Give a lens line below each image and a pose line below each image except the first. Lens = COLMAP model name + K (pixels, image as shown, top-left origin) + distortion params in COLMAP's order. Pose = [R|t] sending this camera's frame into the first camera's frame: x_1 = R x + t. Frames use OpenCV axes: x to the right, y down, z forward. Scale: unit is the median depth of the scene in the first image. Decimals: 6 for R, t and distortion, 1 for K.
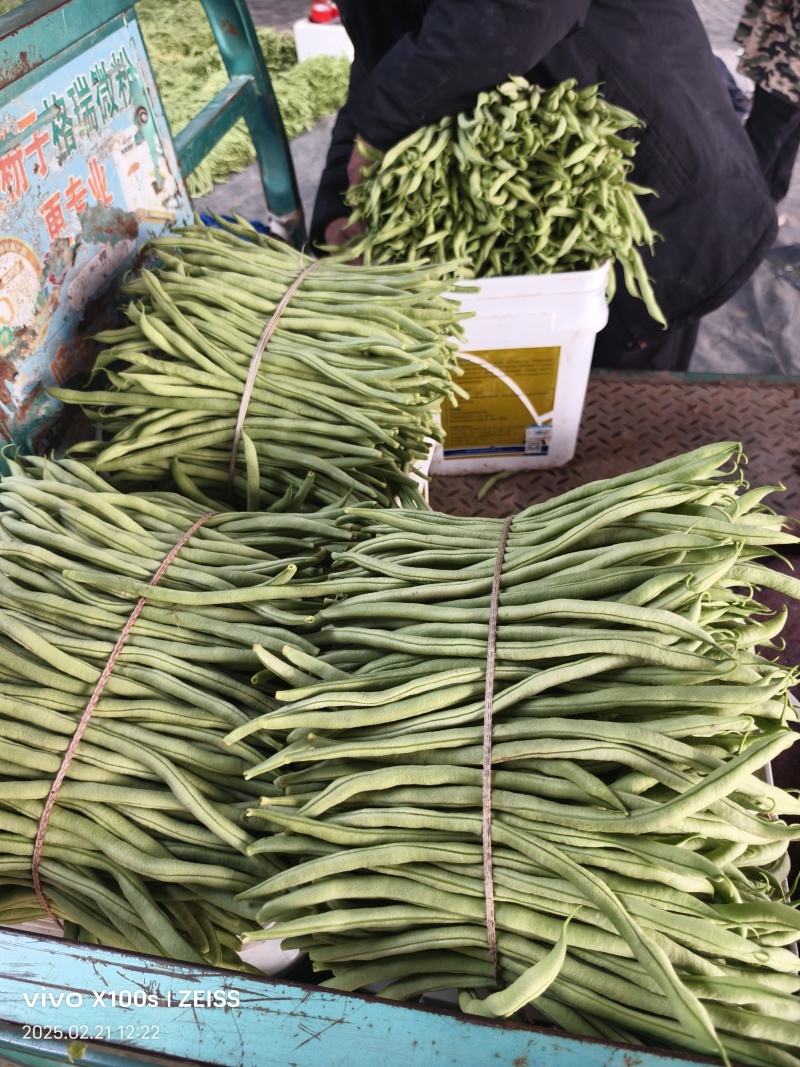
lens RADIAL K [[738.5, 0, 397.8], [0, 738.5, 510.2], [0, 0, 1]] dist [0.015124, -0.013061]
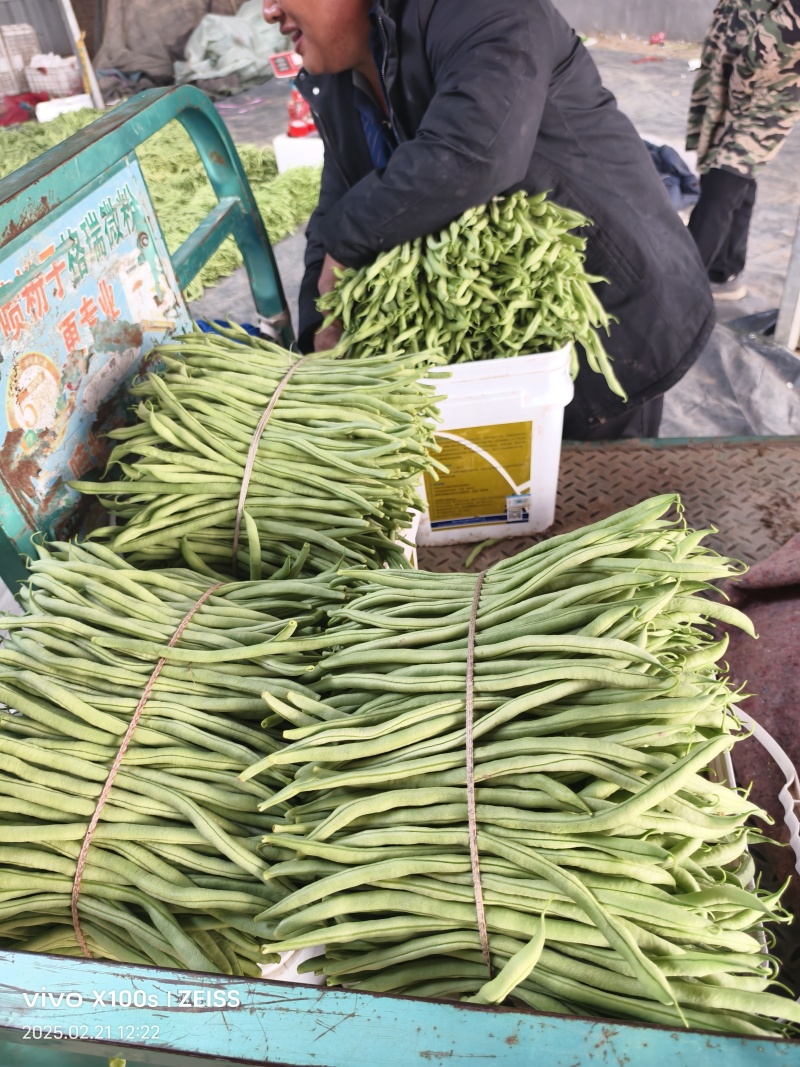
lens RADIAL K [[738.5, 0, 397.8], [0, 738.5, 510.2], [0, 0, 1]] dist [0.015124, -0.013061]
pose [[0.998543, -0.053106, 0.009534, 0.013065], [0.053825, 0.992734, -0.107617, 0.028285], [-0.003749, 0.107974, 0.994147, -0.123365]]
